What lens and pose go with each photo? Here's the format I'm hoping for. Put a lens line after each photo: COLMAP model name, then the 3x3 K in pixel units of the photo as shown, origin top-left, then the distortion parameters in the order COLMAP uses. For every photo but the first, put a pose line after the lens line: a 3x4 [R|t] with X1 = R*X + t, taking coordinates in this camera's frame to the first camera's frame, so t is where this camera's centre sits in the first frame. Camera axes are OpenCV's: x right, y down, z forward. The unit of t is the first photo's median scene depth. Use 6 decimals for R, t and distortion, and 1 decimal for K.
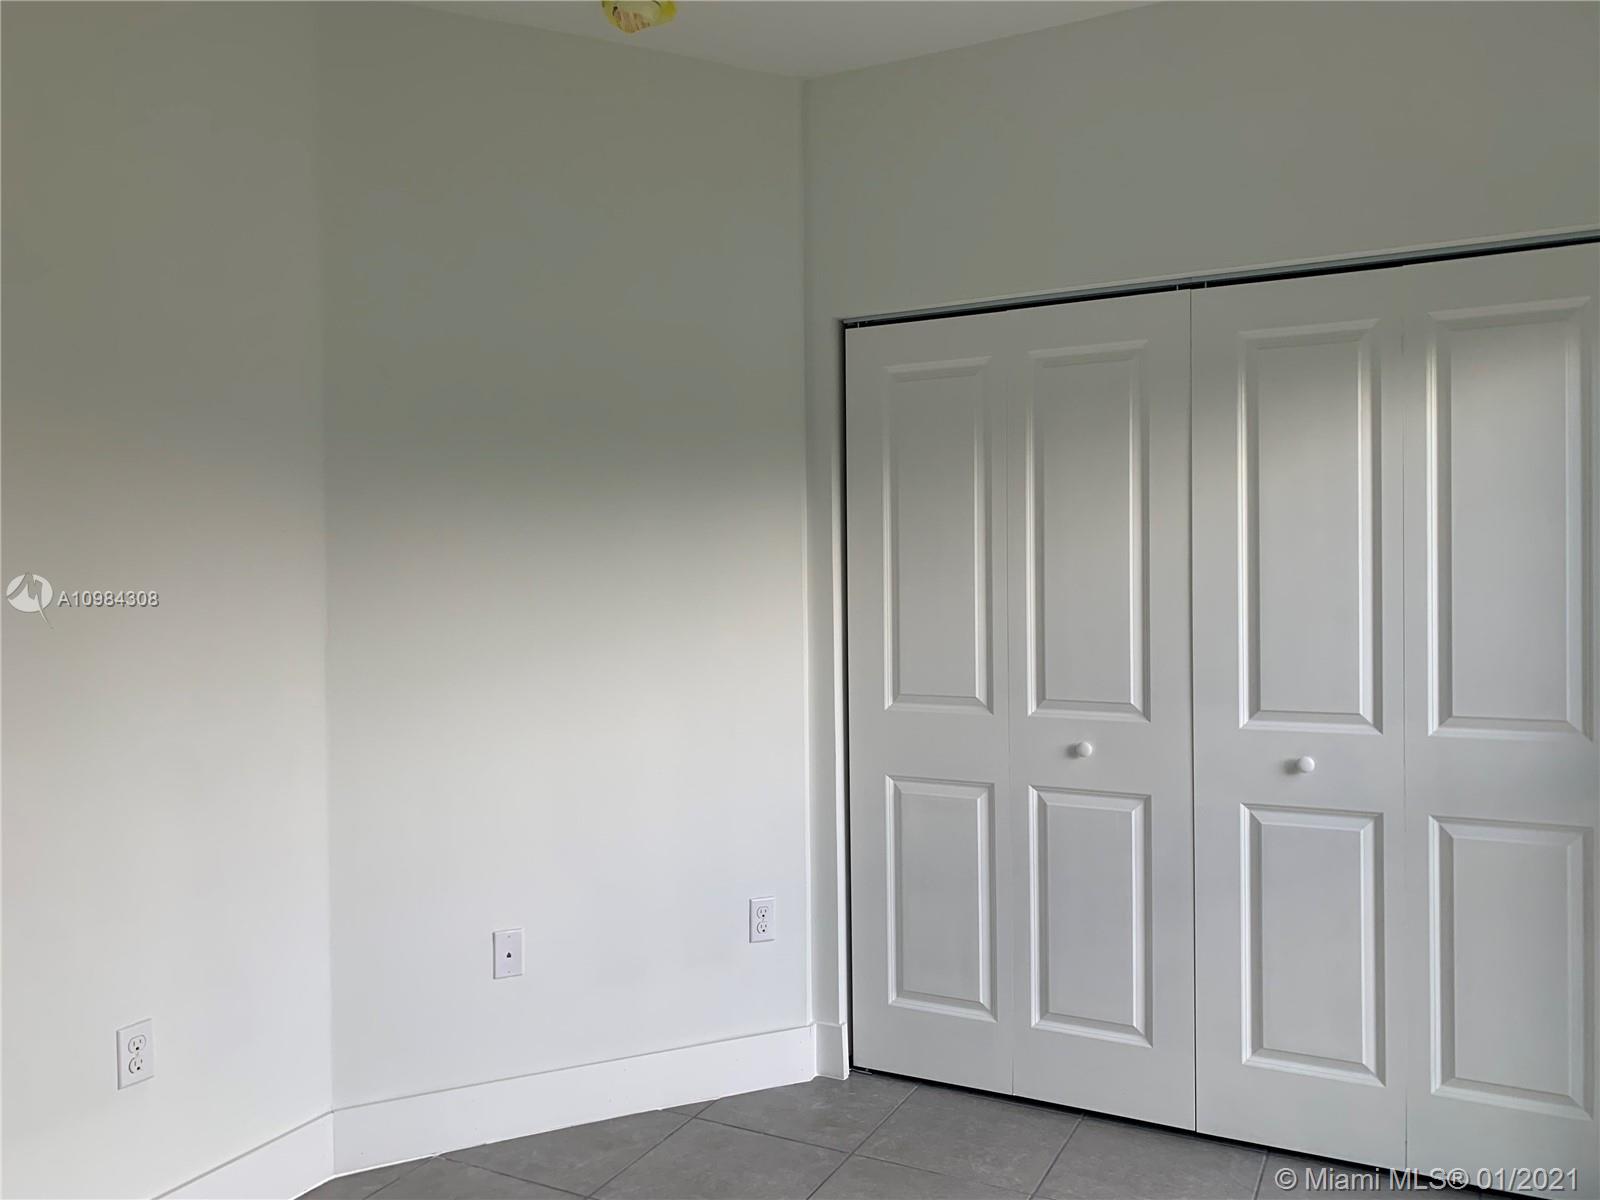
lens RADIAL K [[1221.1, 0, 800.0], [0, 1221.1, 600.0], [0, 0, 1]] dist [0.115626, -0.197090]
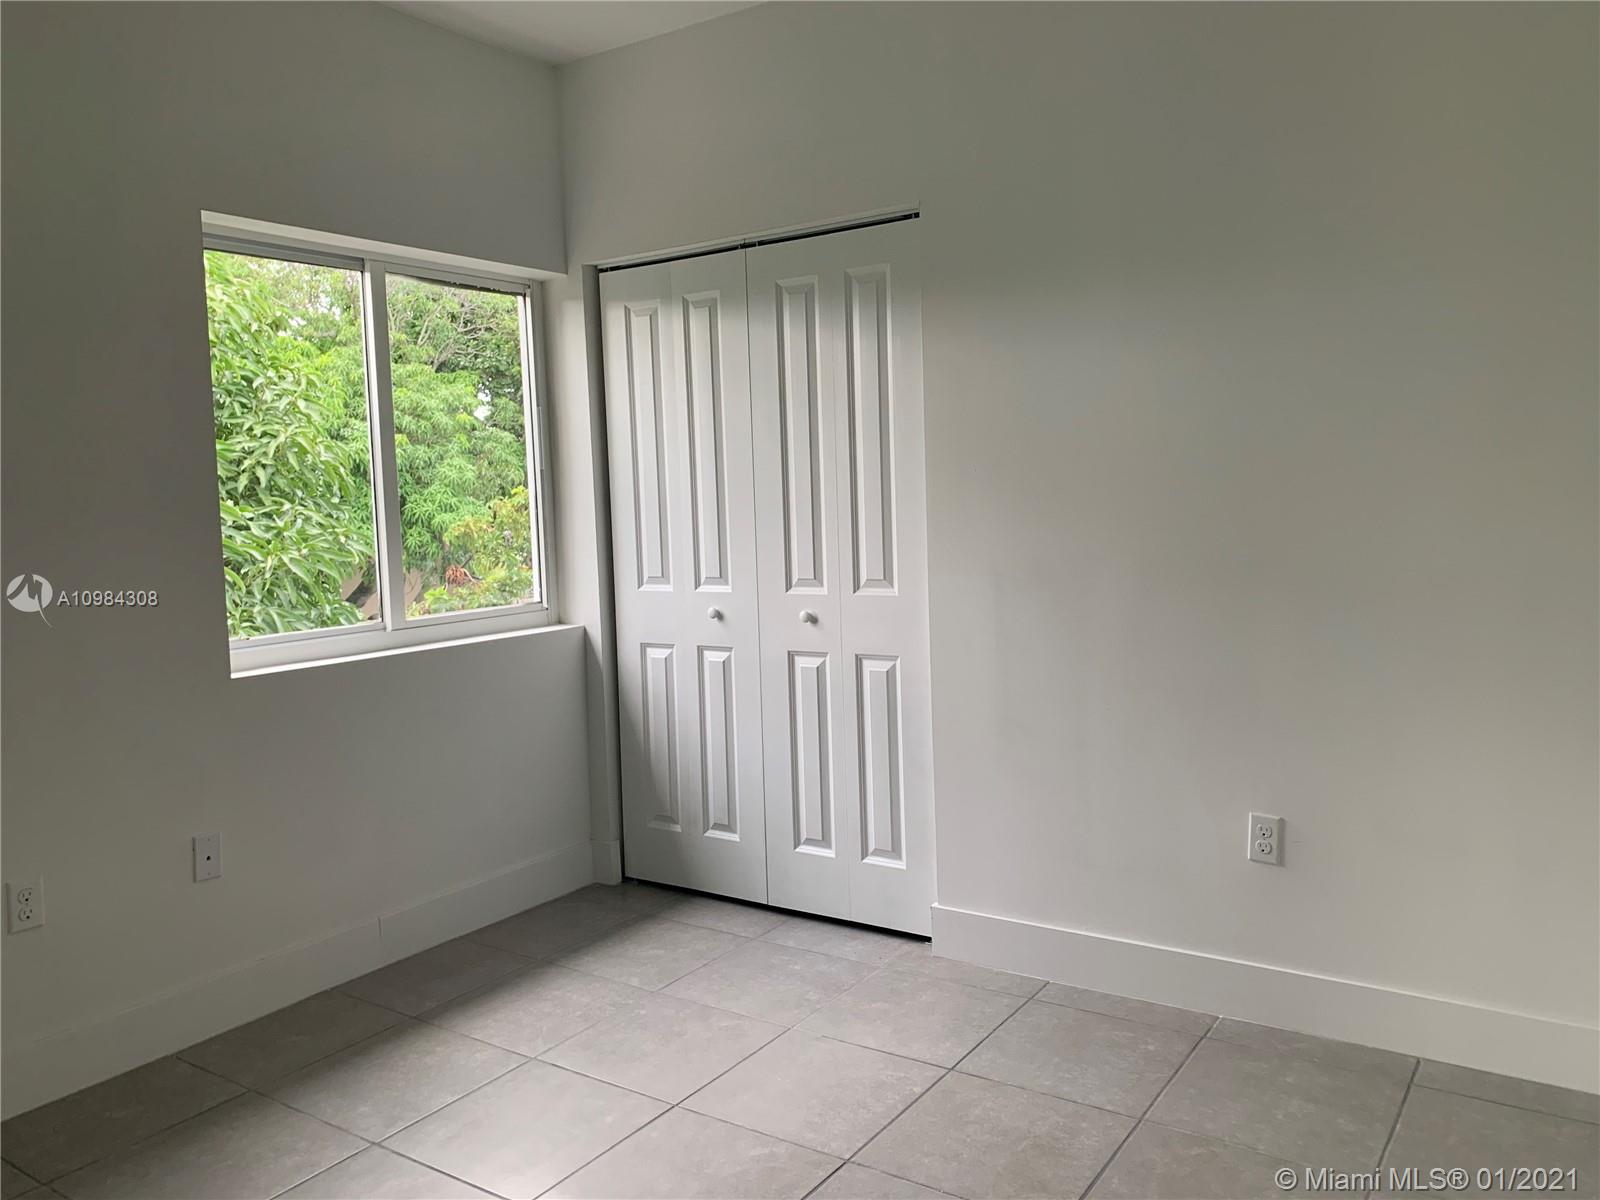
lens RADIAL K [[1221.1, 0, 800.0], [0, 1221.1, 600.0], [0, 0, 1]] dist [0.115626, -0.197090]
pose [[0.992619, -0.014256, -0.120436, 0.371745], [0.023911, 0.996579, 0.079109, 0.004683], [0.118896, -0.081405, 0.989564, -0.184261]]
